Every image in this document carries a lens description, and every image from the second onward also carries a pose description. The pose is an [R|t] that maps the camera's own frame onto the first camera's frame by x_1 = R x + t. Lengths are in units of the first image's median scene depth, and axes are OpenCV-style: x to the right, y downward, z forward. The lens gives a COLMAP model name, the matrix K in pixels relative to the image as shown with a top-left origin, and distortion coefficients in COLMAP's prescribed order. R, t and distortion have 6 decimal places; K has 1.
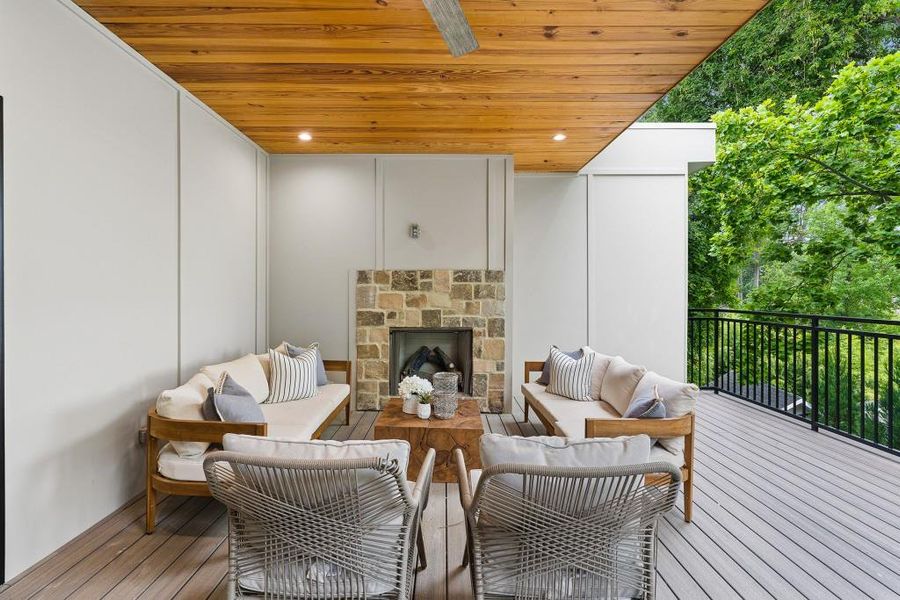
lens RADIAL K [[414.5, 0, 443.1], [0, 414.5, 293.2], [0, 0, 1]] dist [-0.006930, 0.002638]
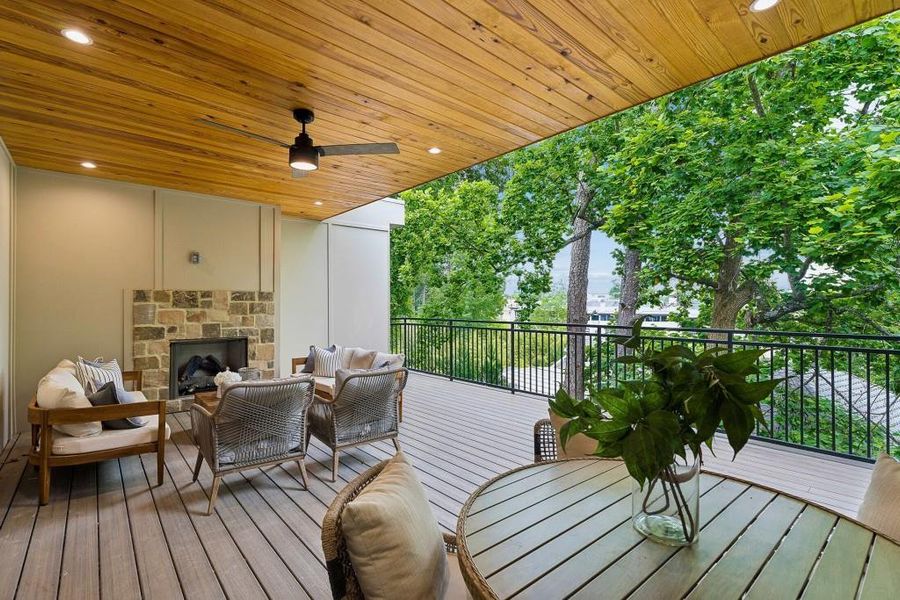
lens RADIAL K [[414.5, 0, 450.6], [0, 414.5, 303.1], [0, 0, 1]] dist [-0.006930, 0.002638]
pose [[0.755701, -0.001892, 0.654914, -0.289788], [0.008165, 0.999945, -0.006532, -0.006129], [-0.654866, 0.010284, 0.755675, -0.368276]]
